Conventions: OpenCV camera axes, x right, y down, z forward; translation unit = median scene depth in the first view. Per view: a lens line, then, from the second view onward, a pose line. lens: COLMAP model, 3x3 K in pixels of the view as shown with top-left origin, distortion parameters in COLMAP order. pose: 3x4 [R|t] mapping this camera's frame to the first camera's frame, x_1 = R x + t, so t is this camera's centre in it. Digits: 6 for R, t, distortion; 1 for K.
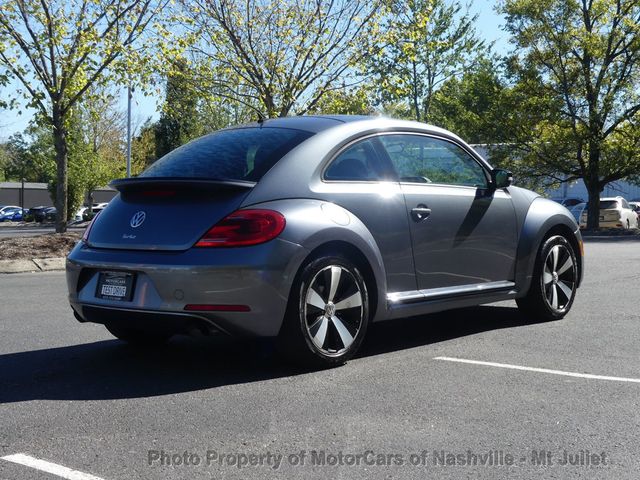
lens RADIAL K [[1058.4, 0, 317.8], [0, 1058.4, 237.5], [0, 0, 1]] dist [0.070013, 0.000000]
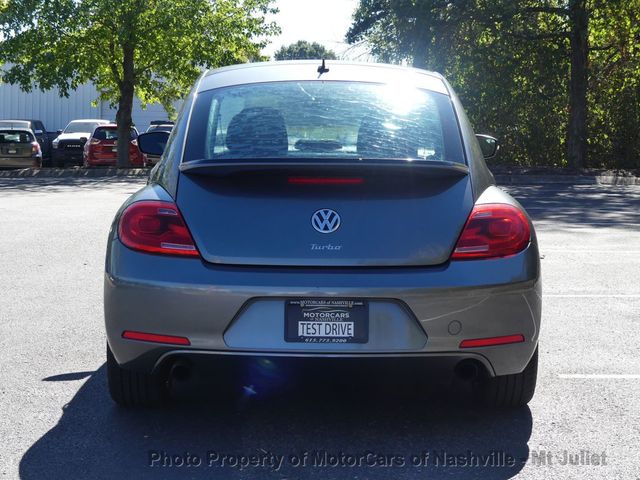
lens RADIAL K [[1498.9, 0, 321.0], [0, 1498.9, 239.7], [0, 0, 1]] dist [-0.128349, 0.000000]
pose [[0.727911, -0.044979, 0.684195, -0.783249], [0.012824, 0.998565, 0.052002, -0.052017], [-0.685552, -0.029078, 0.727443, 0.292398]]
